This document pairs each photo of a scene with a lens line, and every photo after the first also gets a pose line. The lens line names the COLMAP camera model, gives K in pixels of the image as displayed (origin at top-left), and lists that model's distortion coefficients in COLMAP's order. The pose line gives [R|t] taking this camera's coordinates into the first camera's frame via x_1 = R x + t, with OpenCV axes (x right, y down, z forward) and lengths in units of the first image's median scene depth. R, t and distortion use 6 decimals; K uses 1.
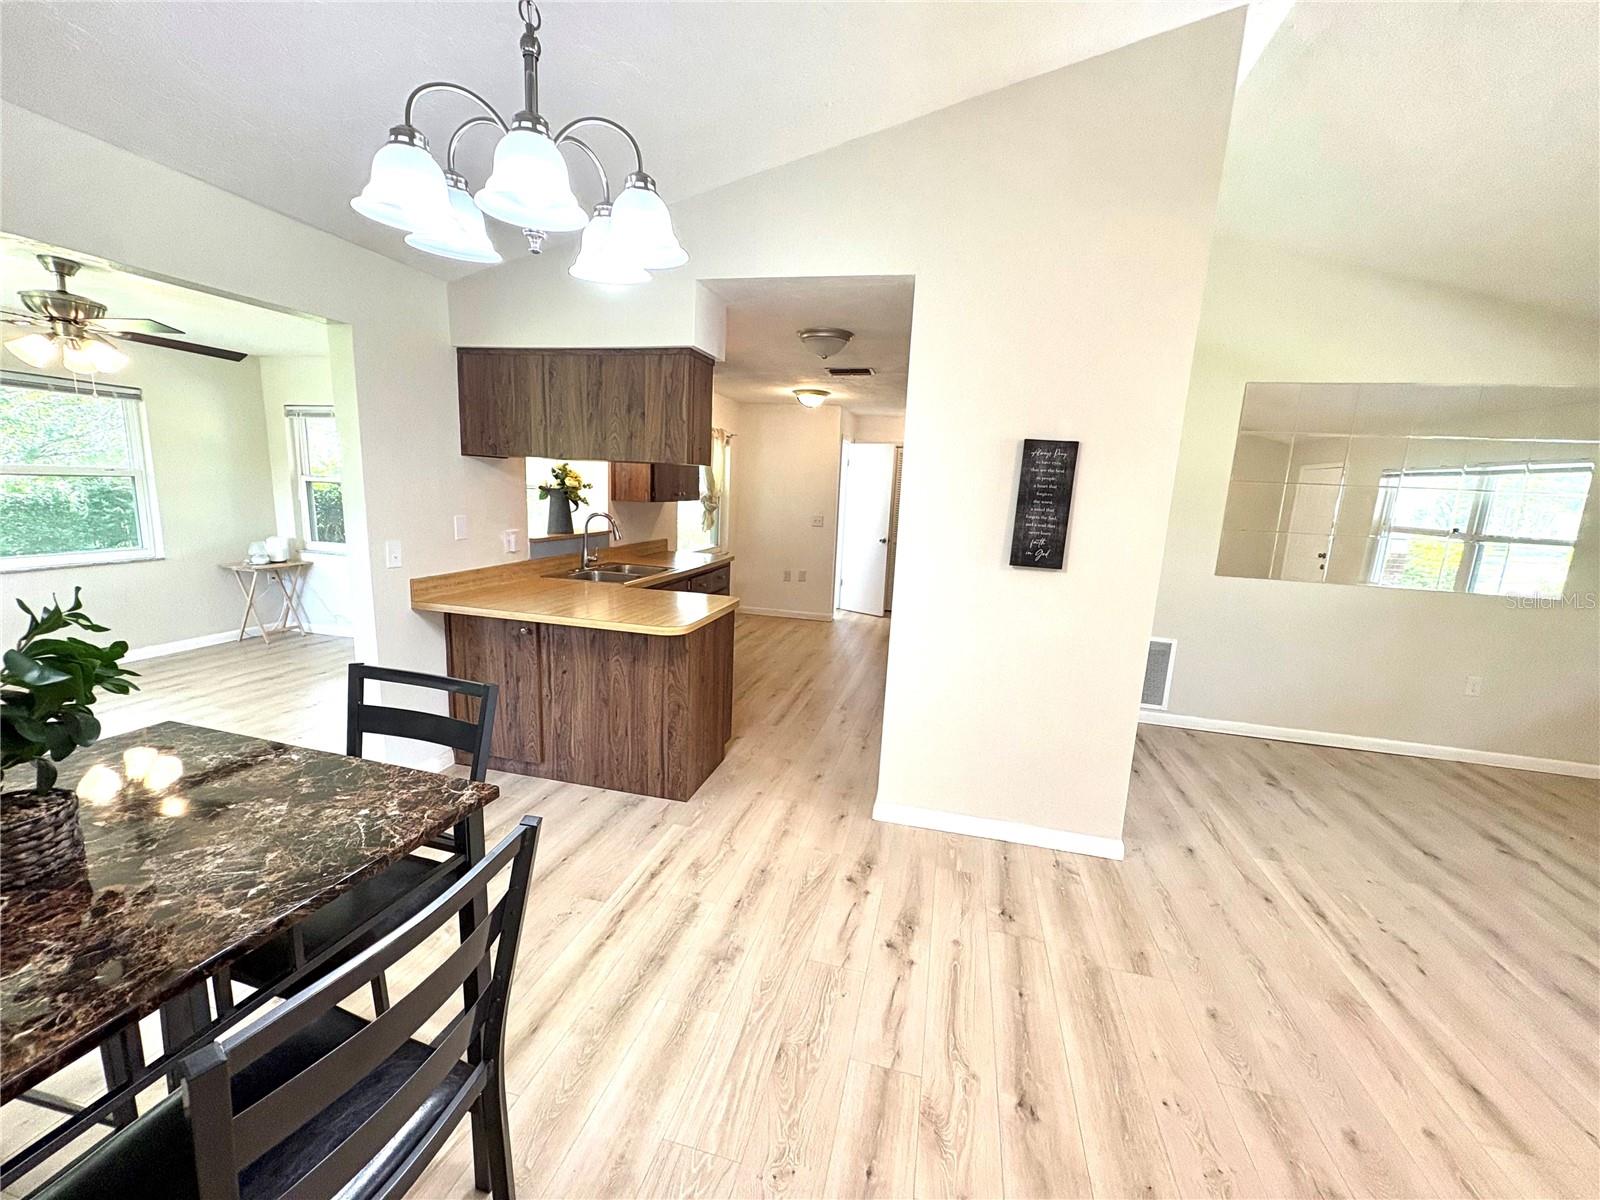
lens RADIAL K [[636.1, 0, 800.2], [0, 636.1, 599.4], [0, 0, 1]] dist [0.000063, 0.000632]
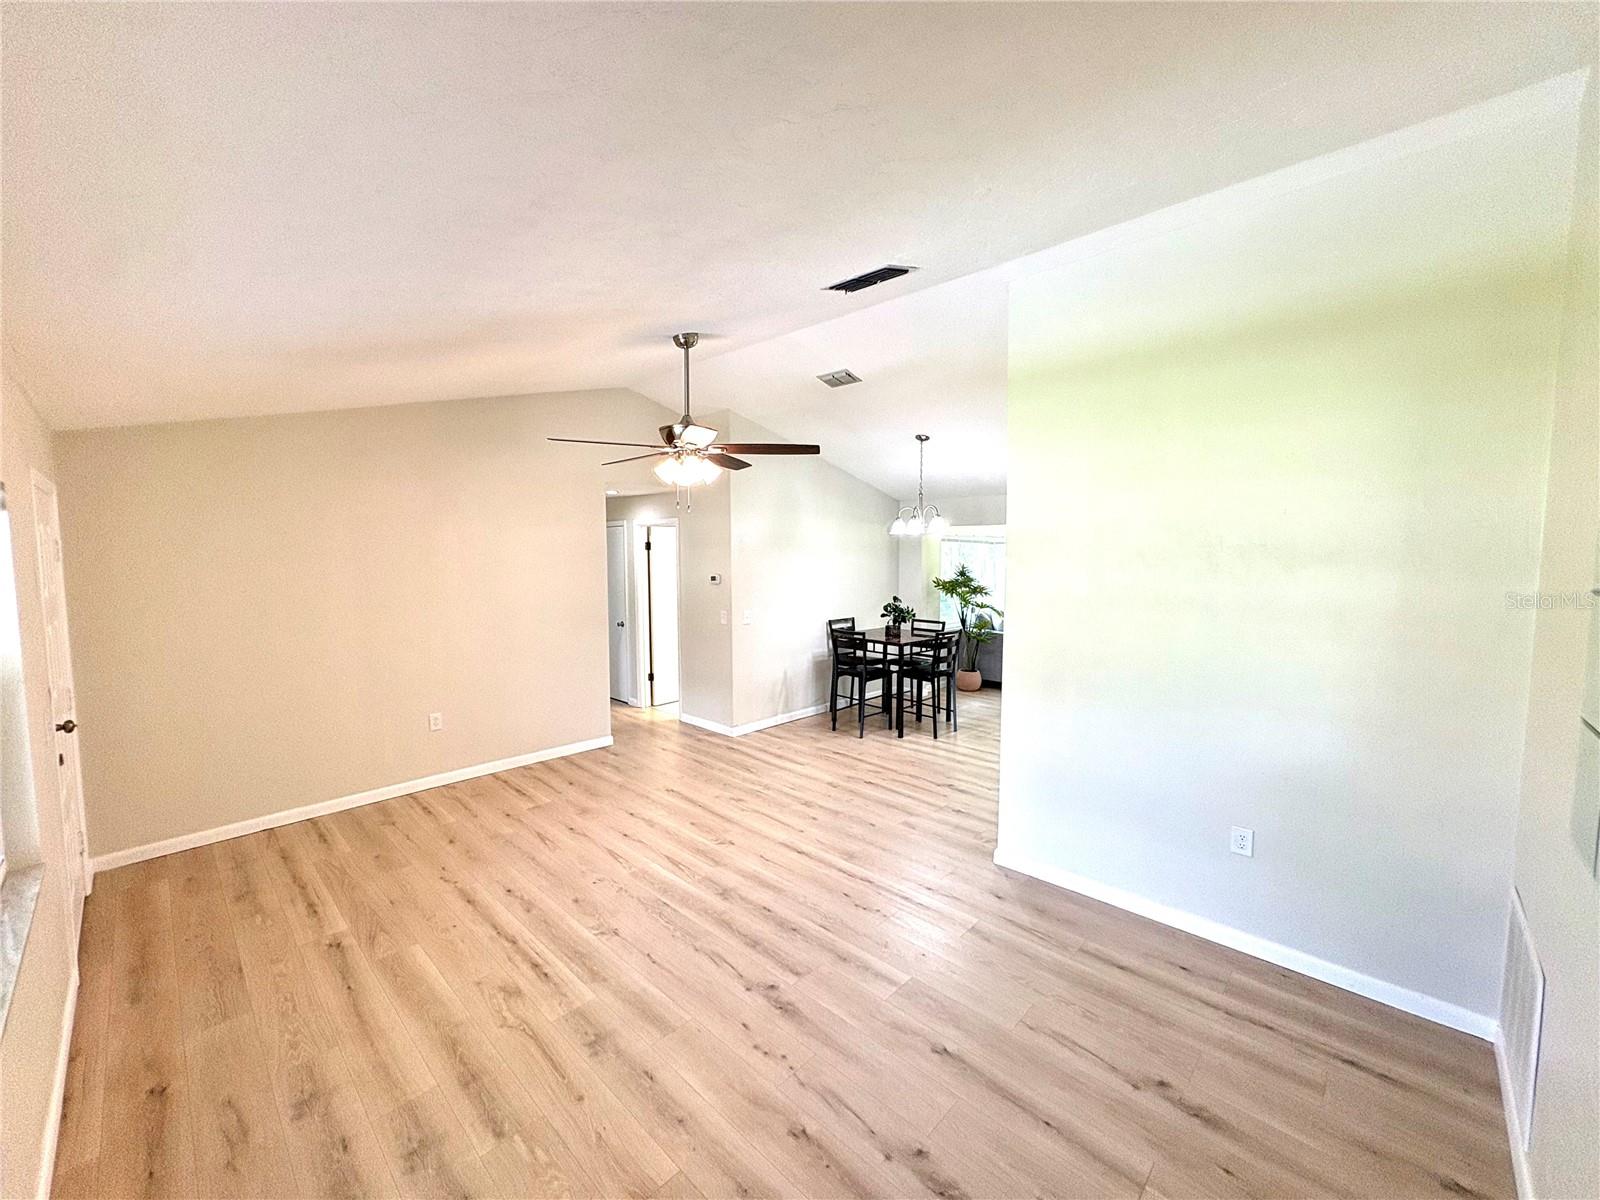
lens RADIAL K [[636.1, 0, 798.8], [0, 636.1, 597.3], [0, 0, 1]] dist [0.000063, 0.000632]
pose [[-0.498633, 0.012991, -0.866716, 1.602902], [-0.177713, 0.977116, 0.116886, -0.184503], [0.848401, 0.212310, -0.484913, 1.019489]]
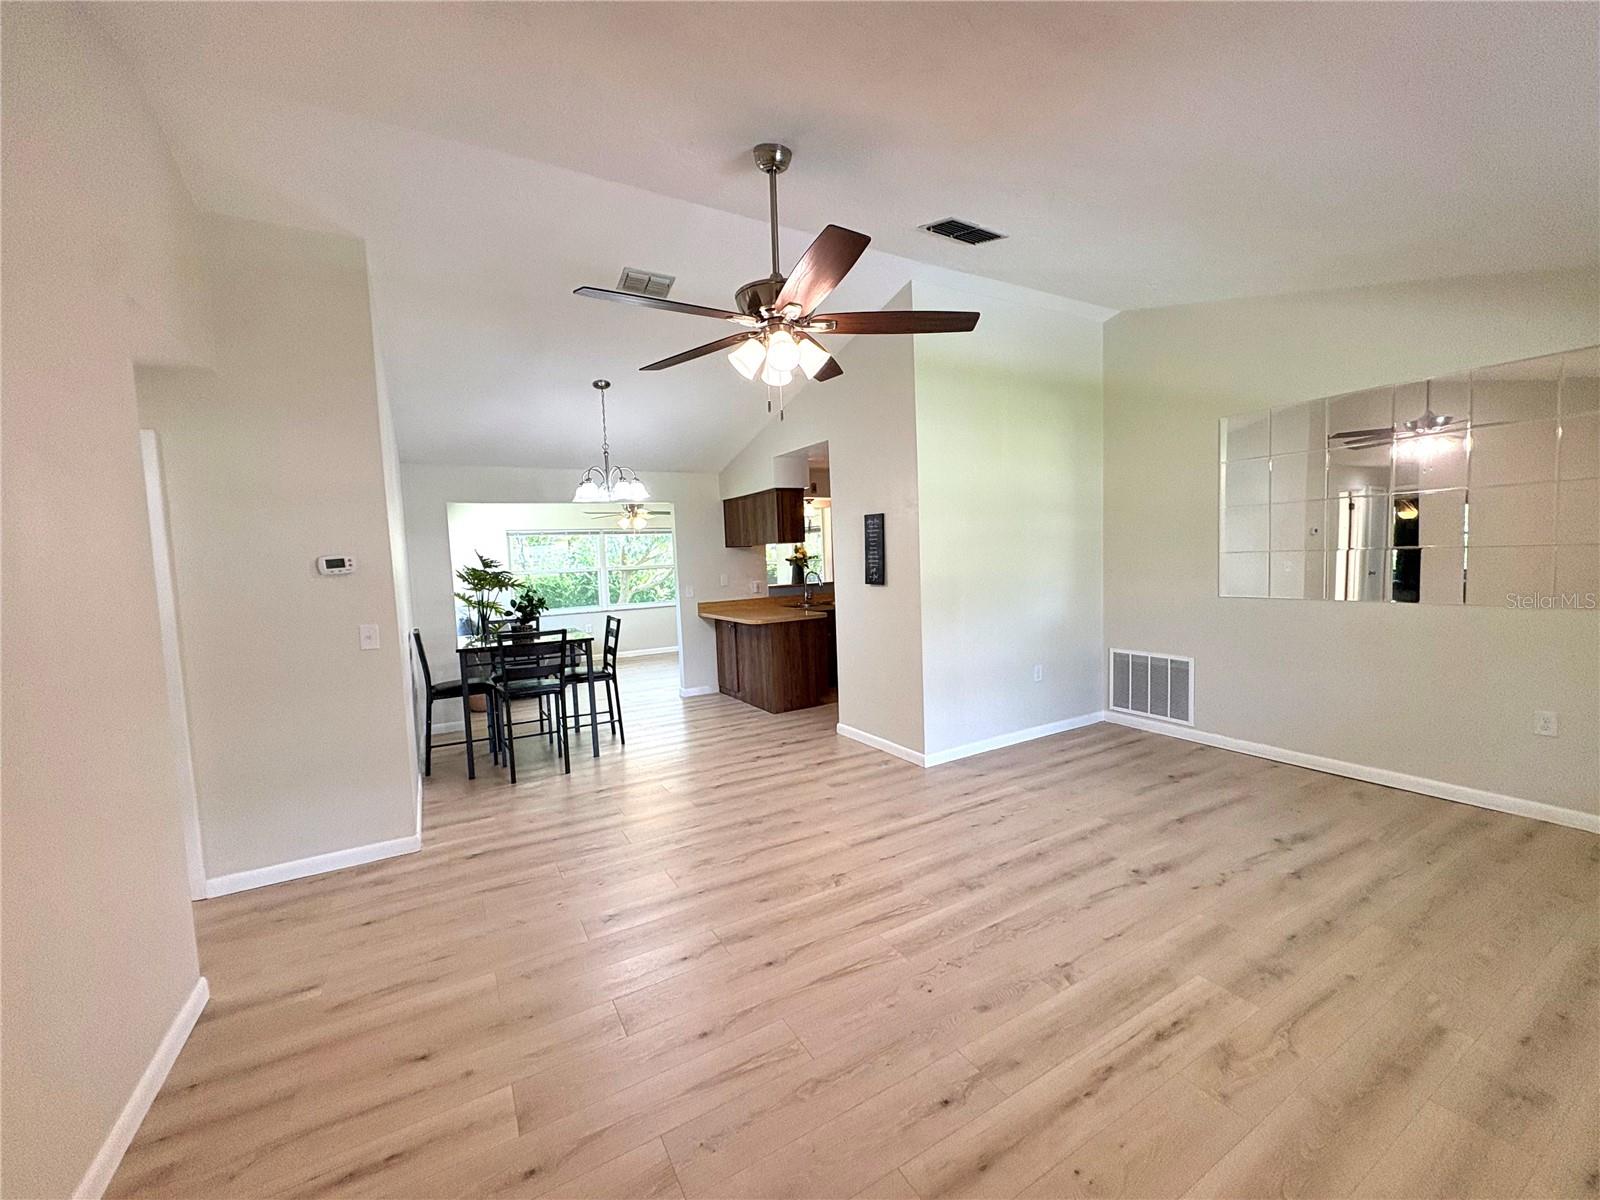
lens RADIAL K [[636.1, 0, 800.4], [0, 636.1, 598.9], [0, 0, 1]] dist [0.000063, 0.000632]
pose [[0.689407, -0.025838, -0.723913, 1.249299], [-0.056119, 0.994455, -0.088938, 0.131773], [0.722197, 0.101940, 0.684134, -0.297828]]
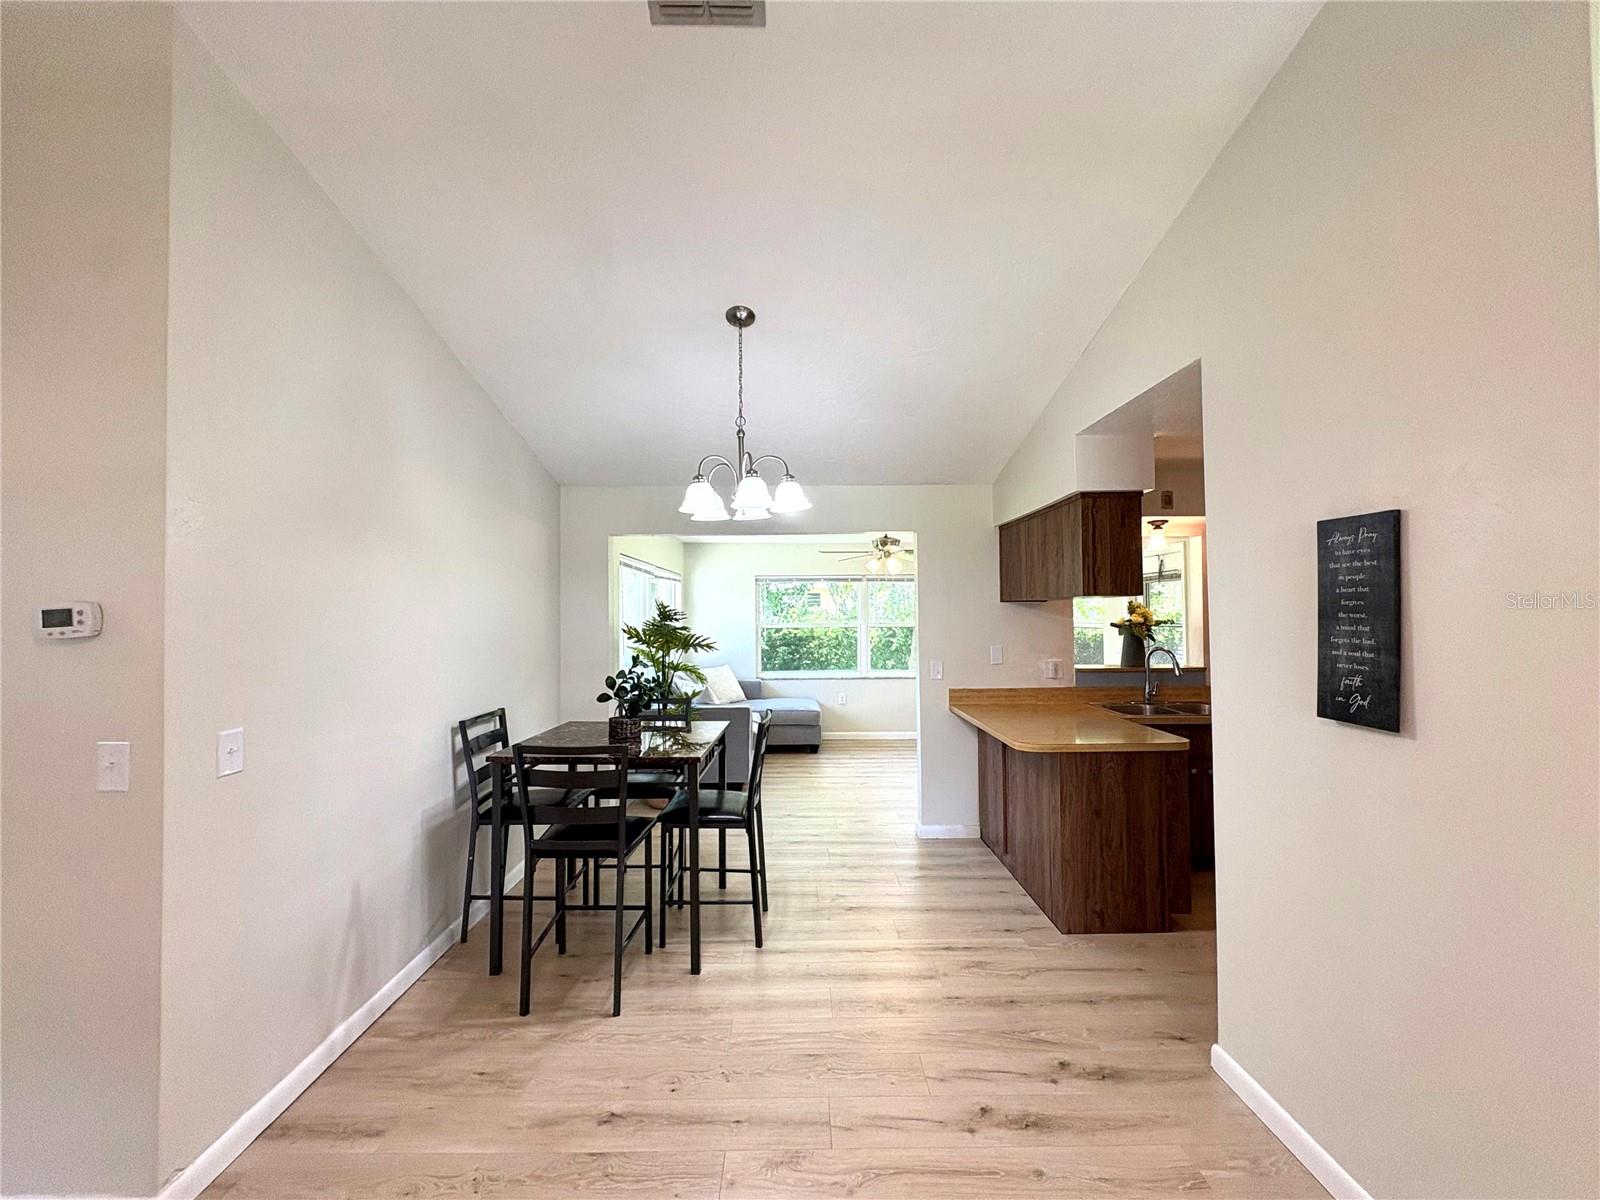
lens RADIAL K [[636.1, 0, 800.3], [0, 636.1, 599.4], [0, 0, 1]] dist [0.000063, 0.000632]
pose [[0.248984, -0.072397, -0.965798, 0.680179], [-0.152439, 0.981843, -0.112899, -0.015468], [0.956436, 0.175335, 0.233427, 0.284633]]
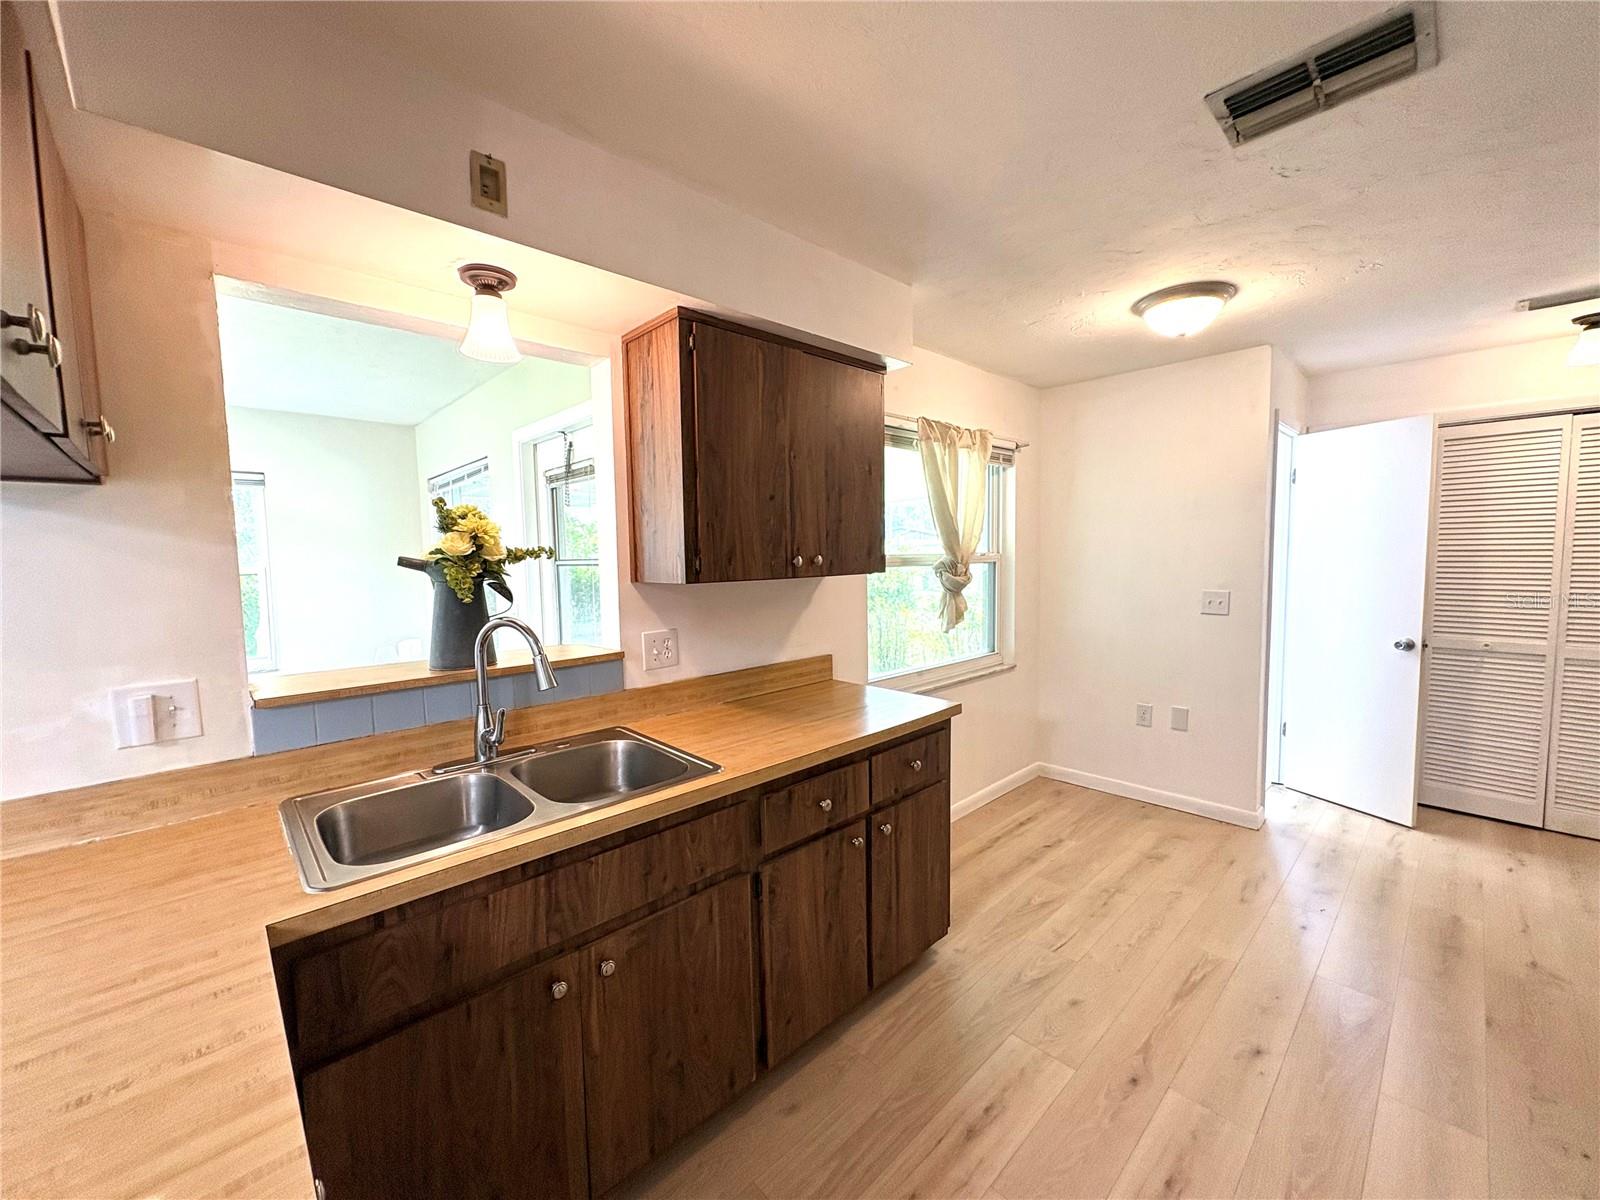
lens RADIAL K [[636.1, 0, 800.1], [0, 636.1, 598.8], [0, 0, 1]] dist [0.000063, 0.000632]
pose [[0.840480, -0.020653, -0.541449, 0.054068], [-0.039812, 0.994218, -0.099723, -0.154914], [0.540378, 0.105372, 0.834798, 1.028149]]
